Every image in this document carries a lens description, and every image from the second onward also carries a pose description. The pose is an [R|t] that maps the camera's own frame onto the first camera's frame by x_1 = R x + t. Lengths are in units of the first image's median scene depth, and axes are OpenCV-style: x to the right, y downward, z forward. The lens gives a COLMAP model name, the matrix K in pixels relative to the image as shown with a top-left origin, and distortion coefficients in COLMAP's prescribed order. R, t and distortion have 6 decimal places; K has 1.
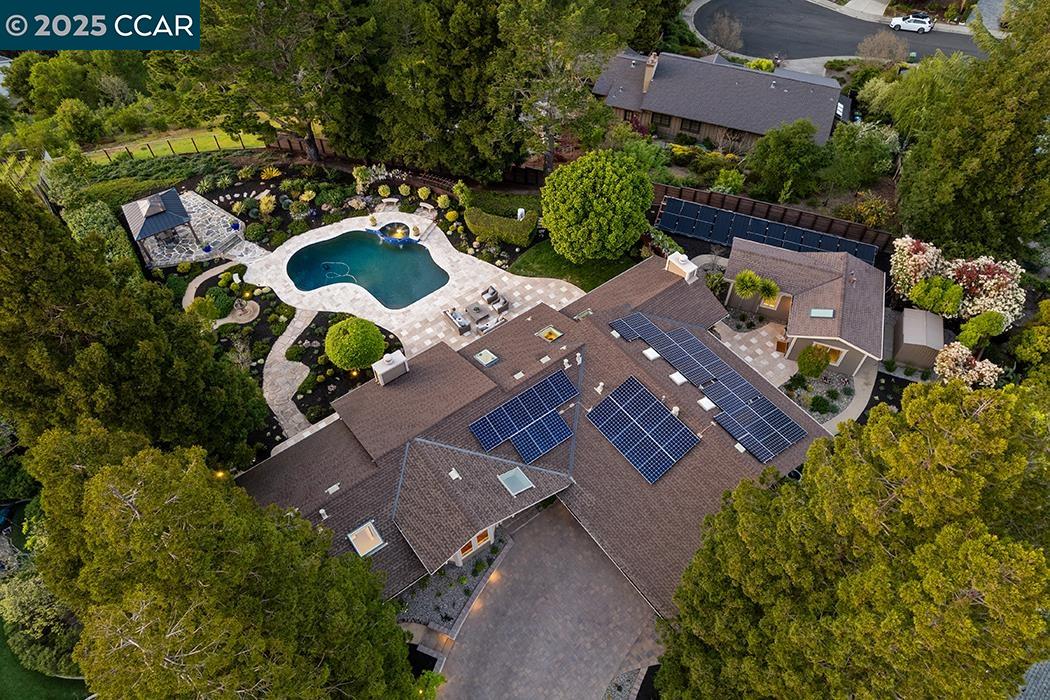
lens RADIAL K [[664.7, 0, 523.9], [0, 664.7, 350.5], [0, 0, 1]] dist [-0.034740, 0.000247]
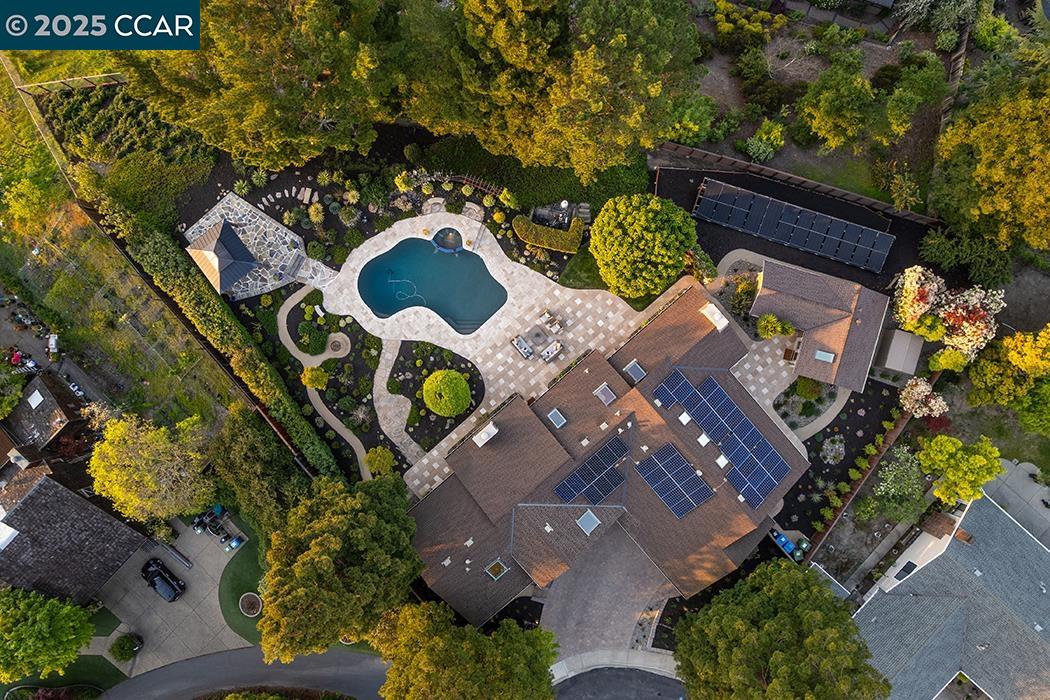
lens RADIAL K [[664.7, 0, 524.7], [0, 664.7, 352.1], [0, 0, 1]] dist [-0.034740, 0.000247]
pose [[0.997337, -0.072811, -0.004078, -0.086874], [0.059106, 0.774315, 0.630035, -0.752175], [-0.042716, -0.628598, 0.776556, 0.063341]]
